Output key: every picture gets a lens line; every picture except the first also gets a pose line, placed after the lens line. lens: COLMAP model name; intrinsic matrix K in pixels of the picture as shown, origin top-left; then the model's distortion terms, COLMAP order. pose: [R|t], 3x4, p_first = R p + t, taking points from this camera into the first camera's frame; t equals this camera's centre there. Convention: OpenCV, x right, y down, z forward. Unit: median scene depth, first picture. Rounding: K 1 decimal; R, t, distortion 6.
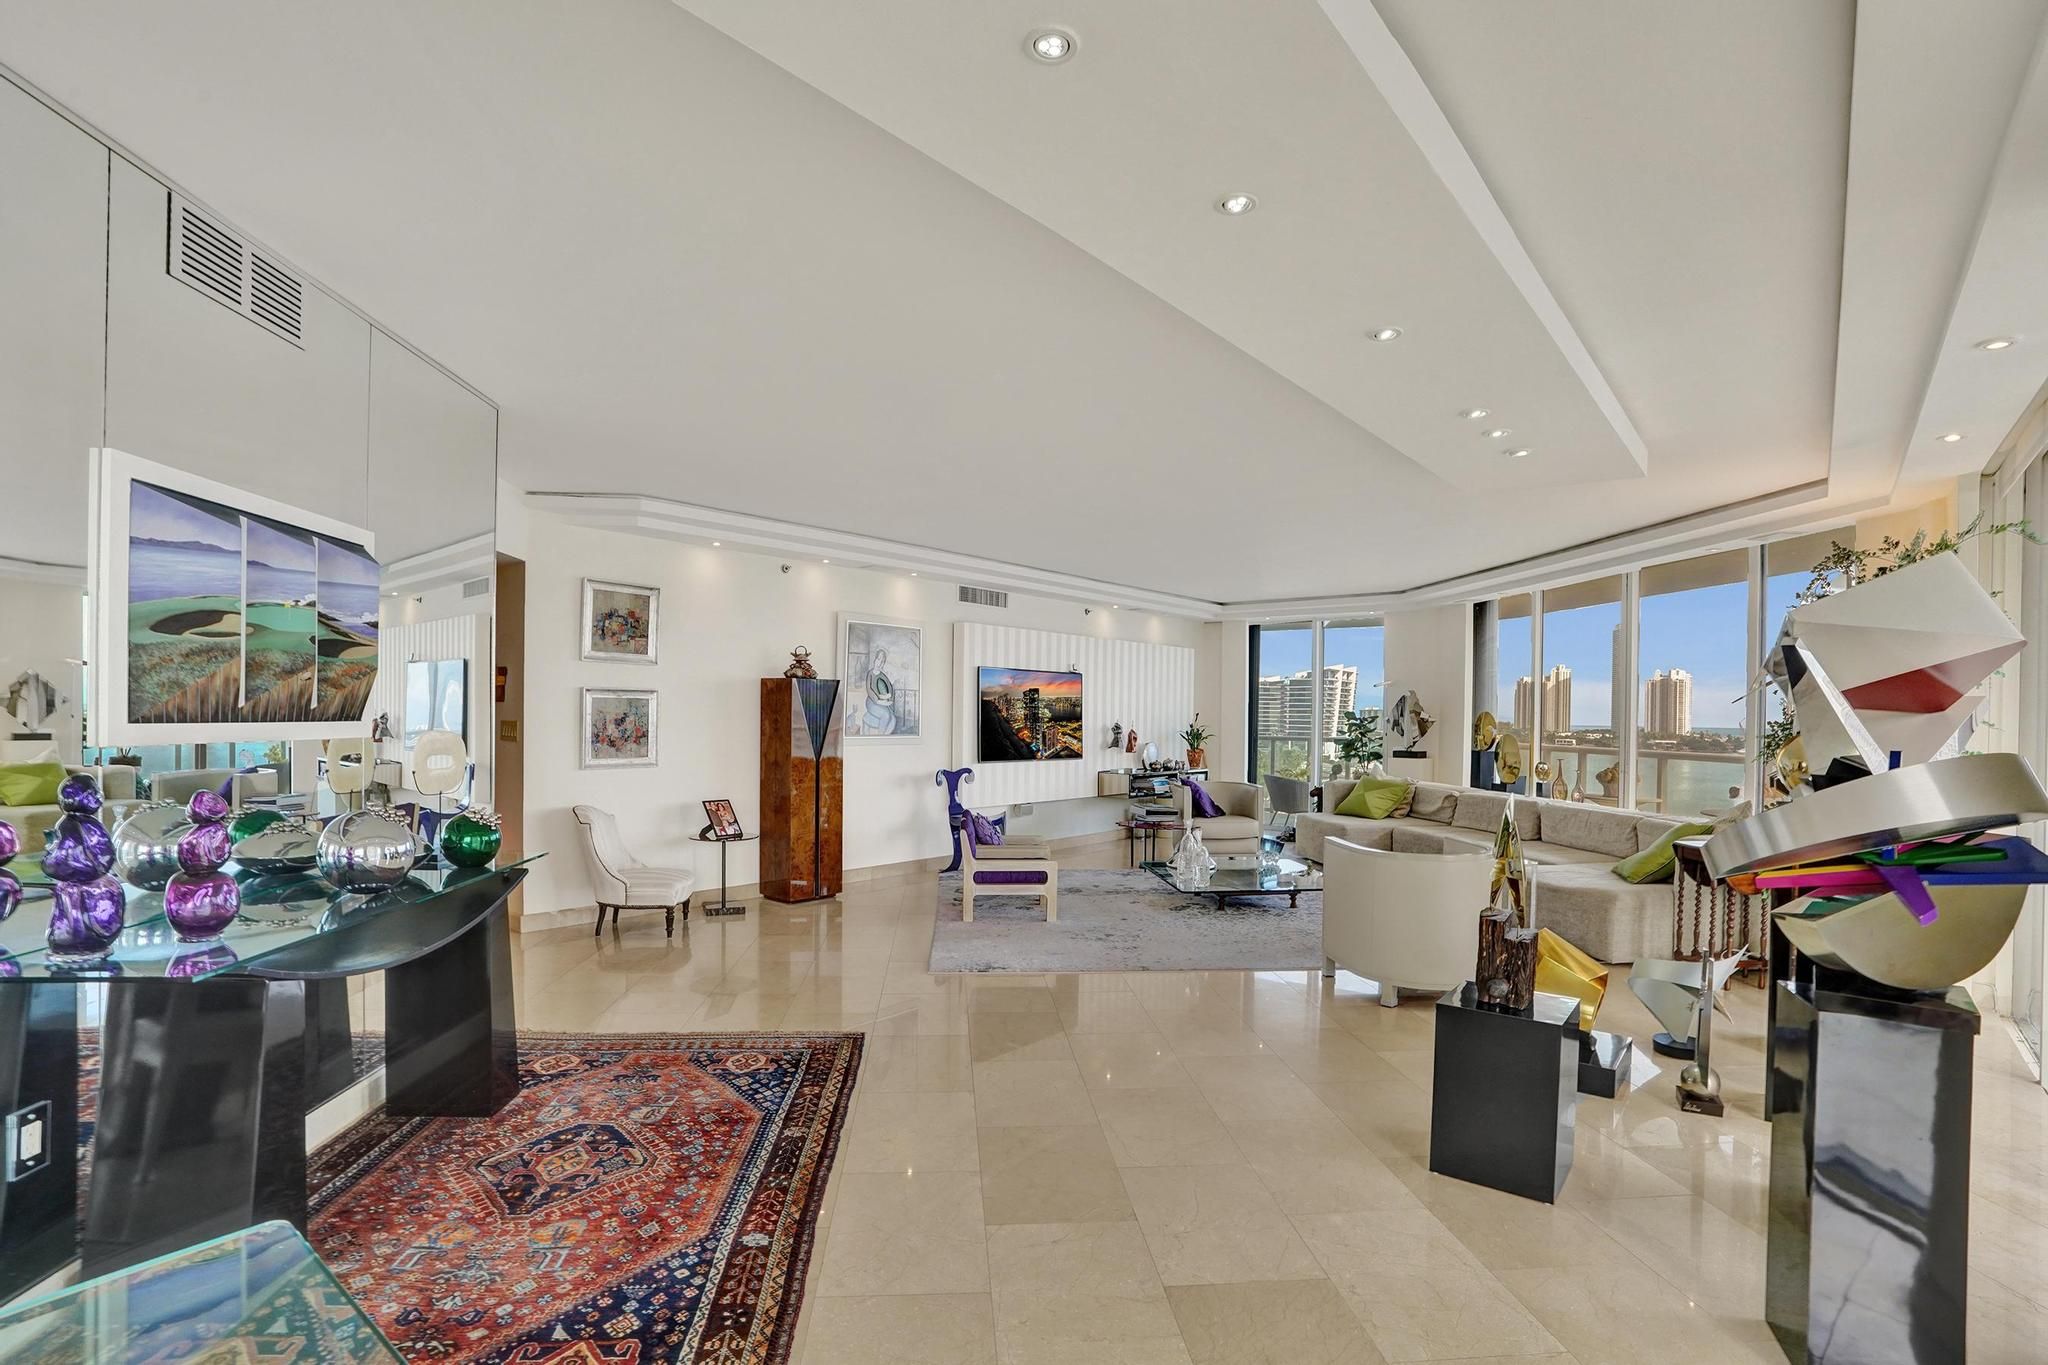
lens RADIAL K [[972.4, 0, 1006.3], [0, 972.4, 721.3], [0, 0, 1]] dist [-0.075762, 0.026985]
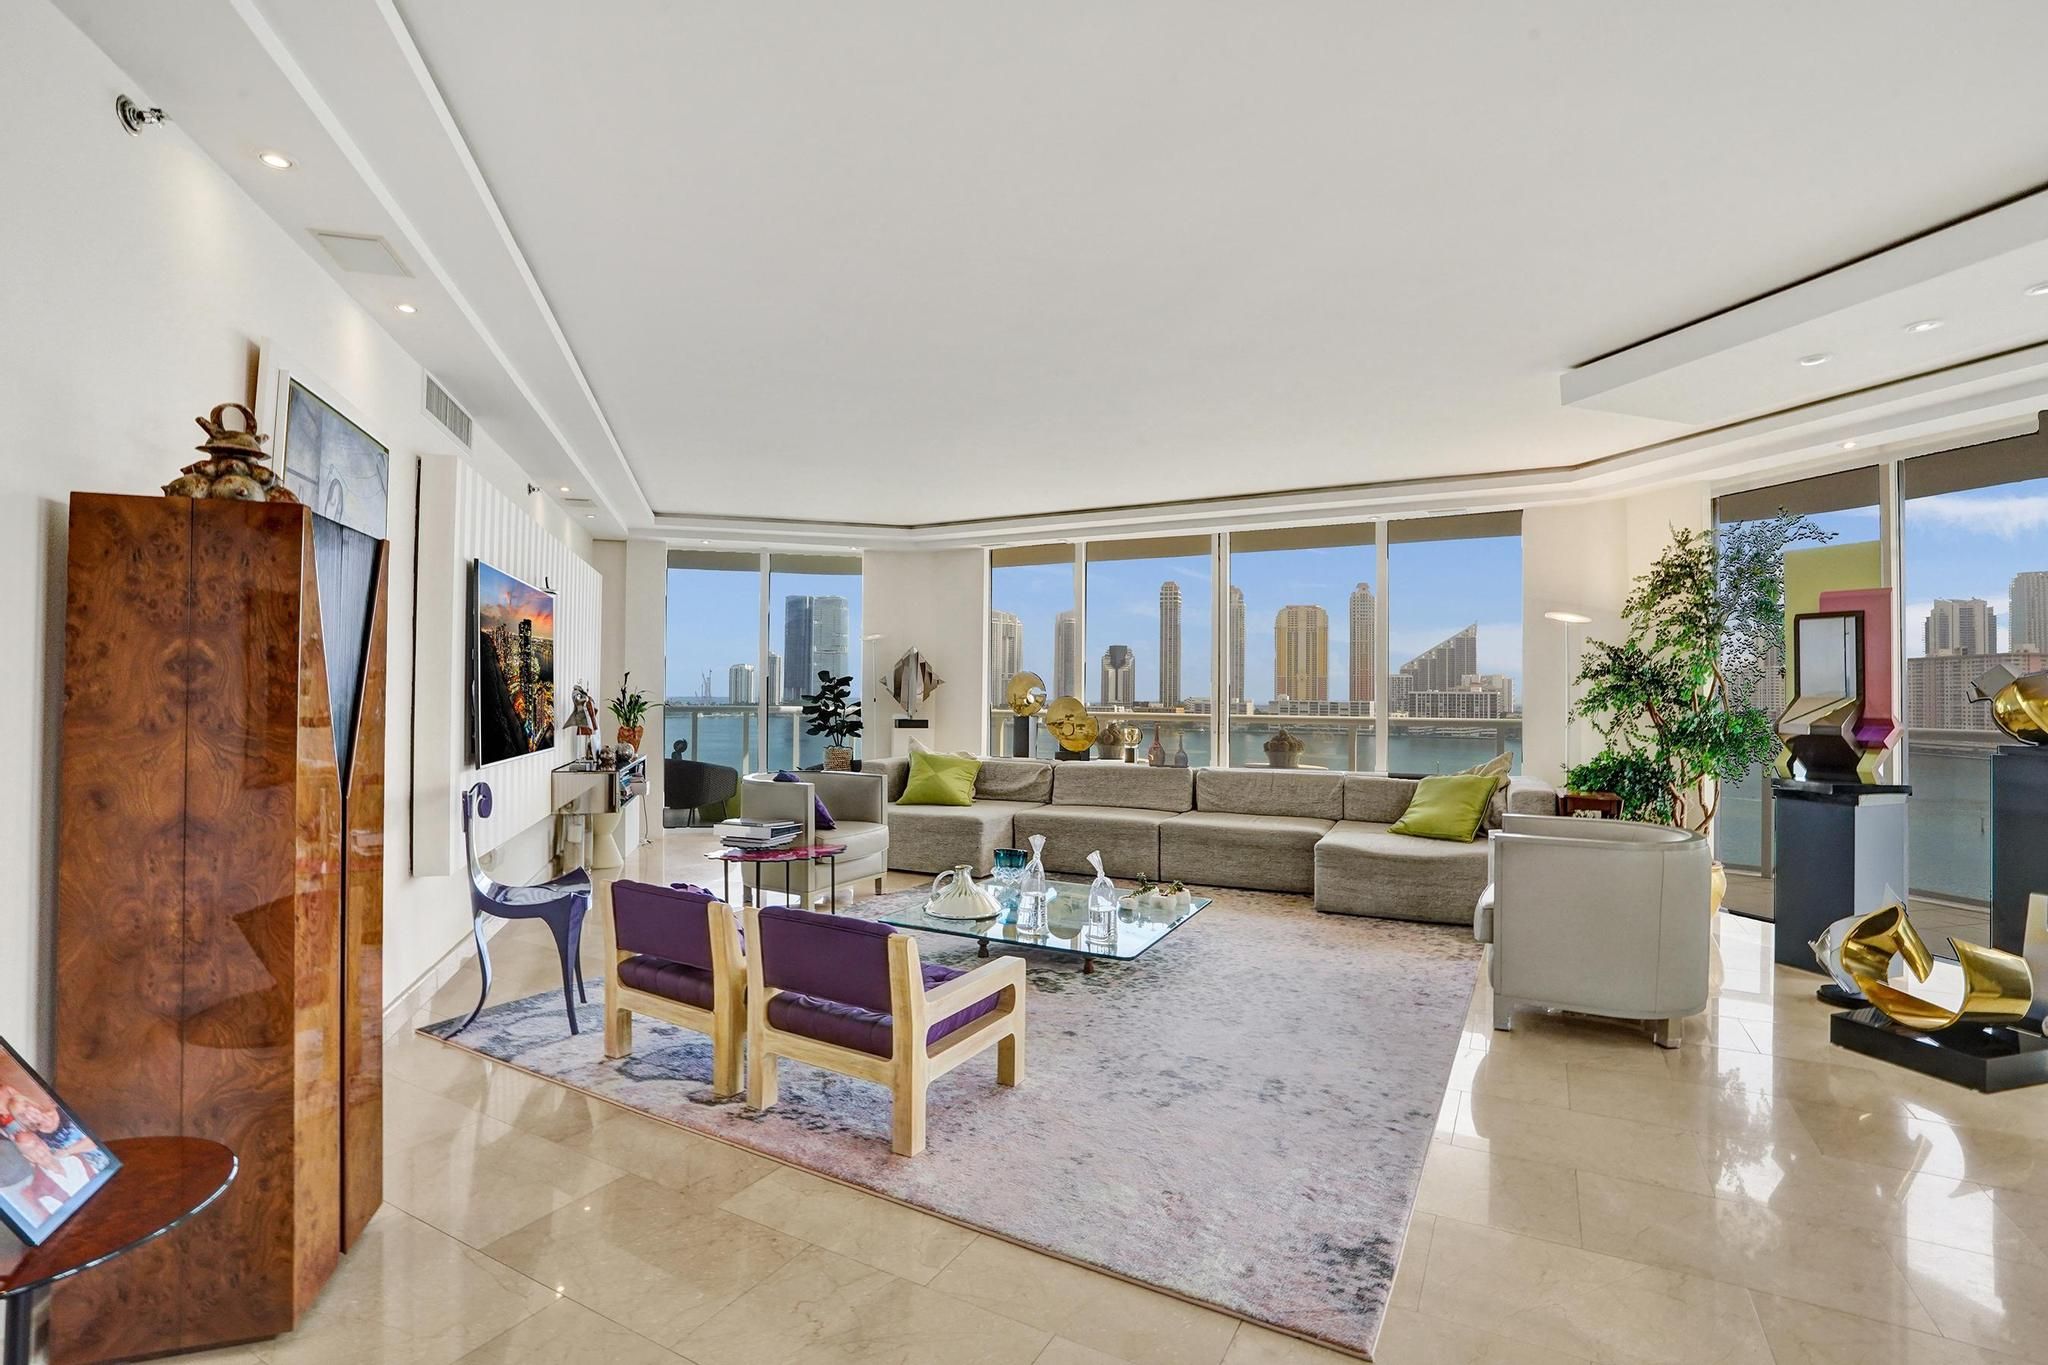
lens RADIAL K [[959.8, 0, 1024.0], [0, 959.8, 682.5], [0, 0, 1]] dist [-0.064179, 0.024378]
pose [[0.540069, 0.003064, 0.841615, -0.276960], [0.005337, 0.999961, -0.007065, 0.006891], [-0.841604, 0.008308, 0.540031, 0.574901]]
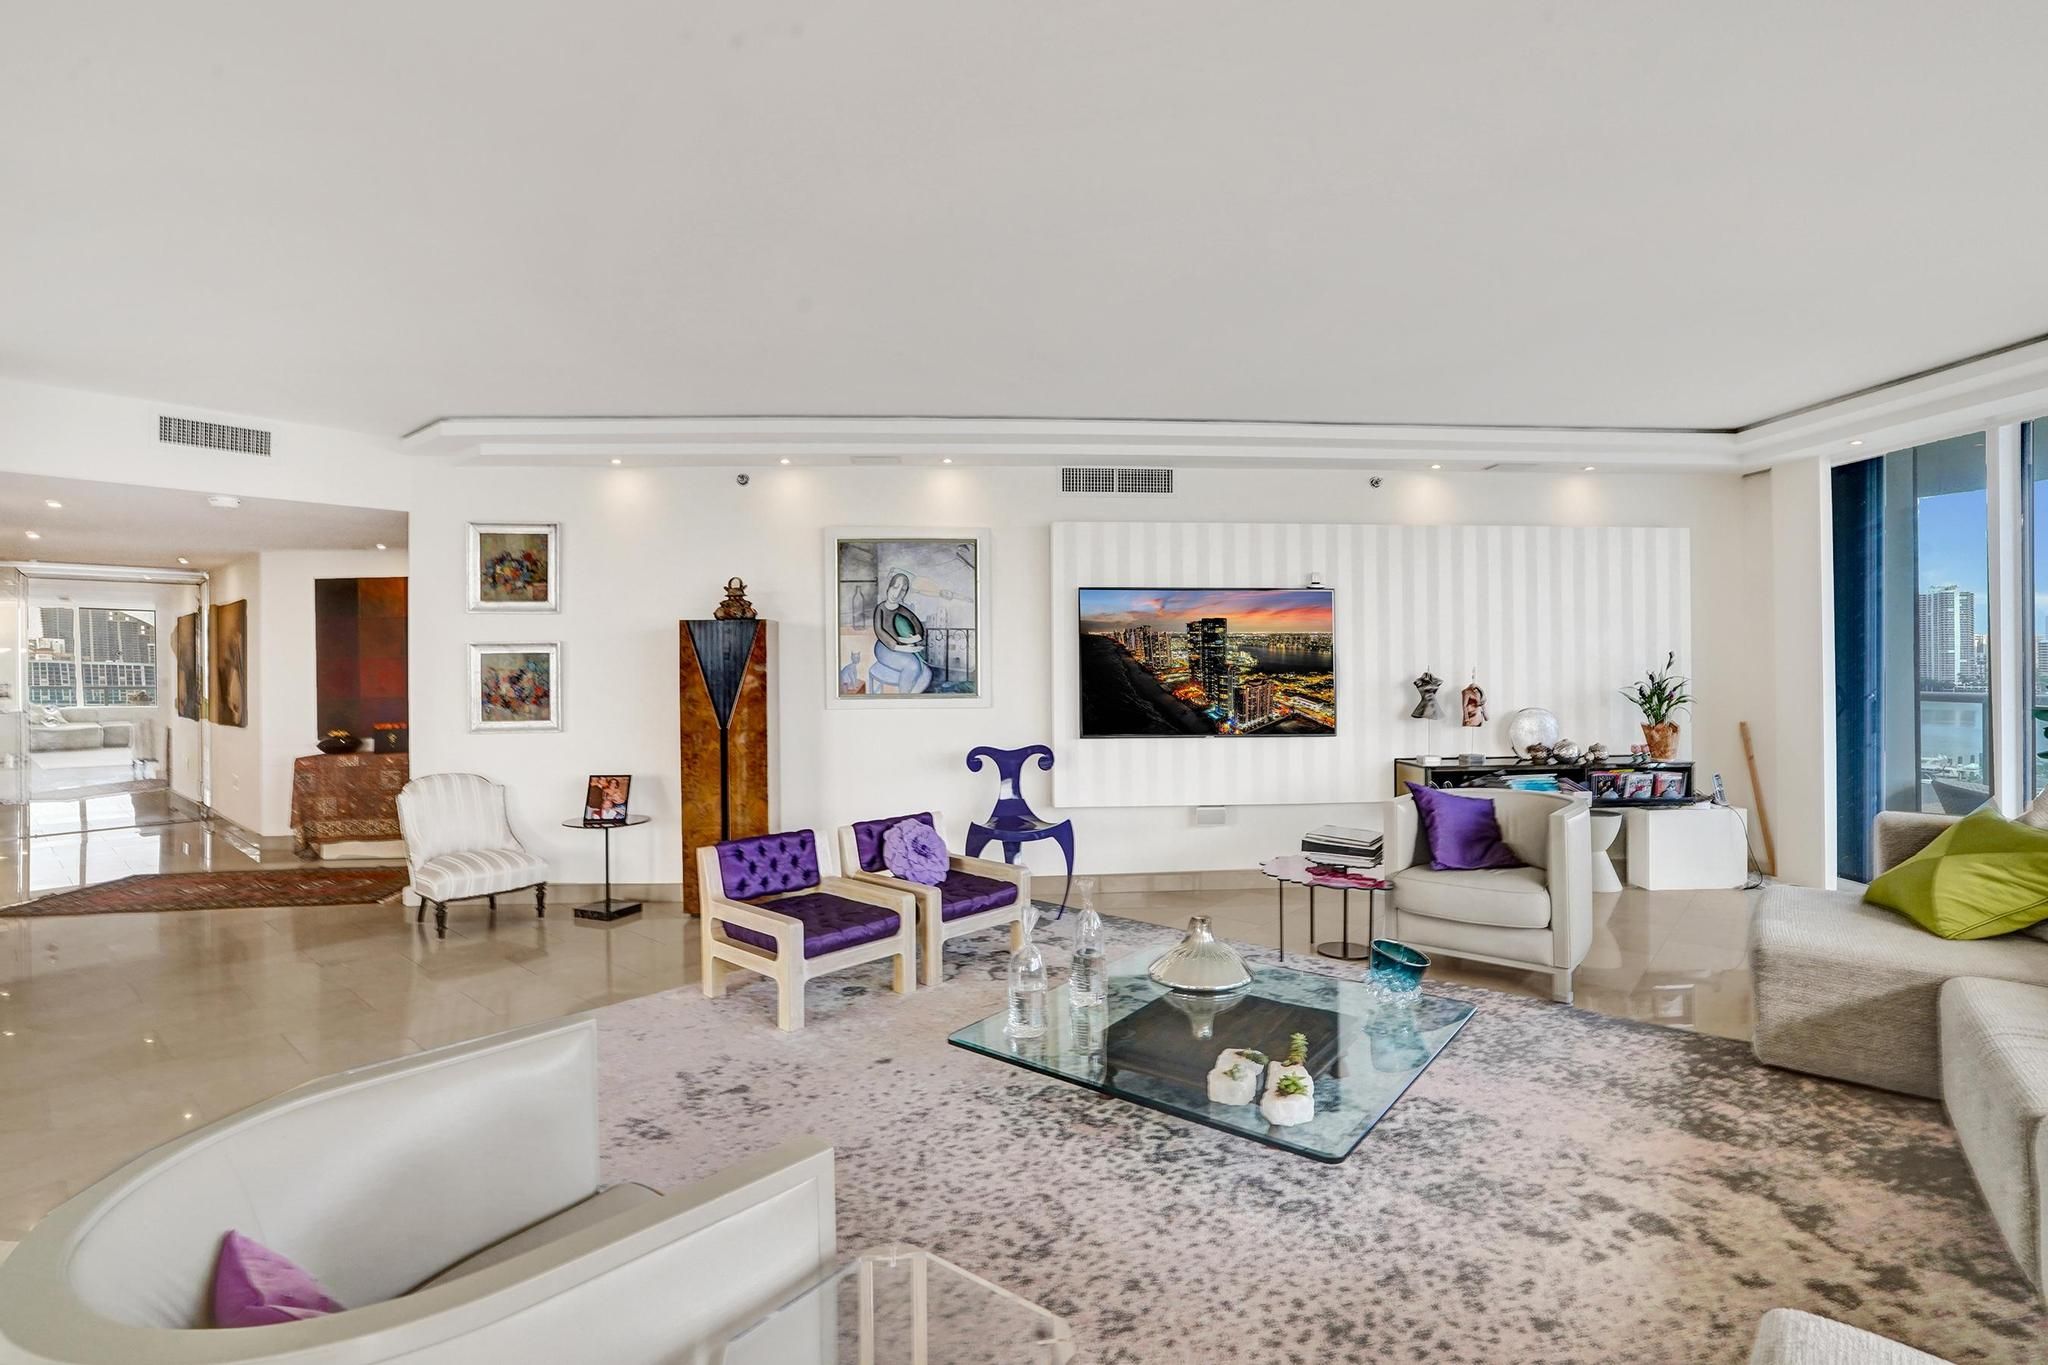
lens RADIAL K [[979.0, 0, 1011.5], [0, 979.0, 651.5], [0, 0, 1]] dist [-0.010915, 0.000747]
pose [[0.698893, -0.025342, -0.714777, 0.429359], [0.012689, 0.999654, -0.023035, 0.000817], [0.715114, 0.007029, 0.698973, 0.541786]]
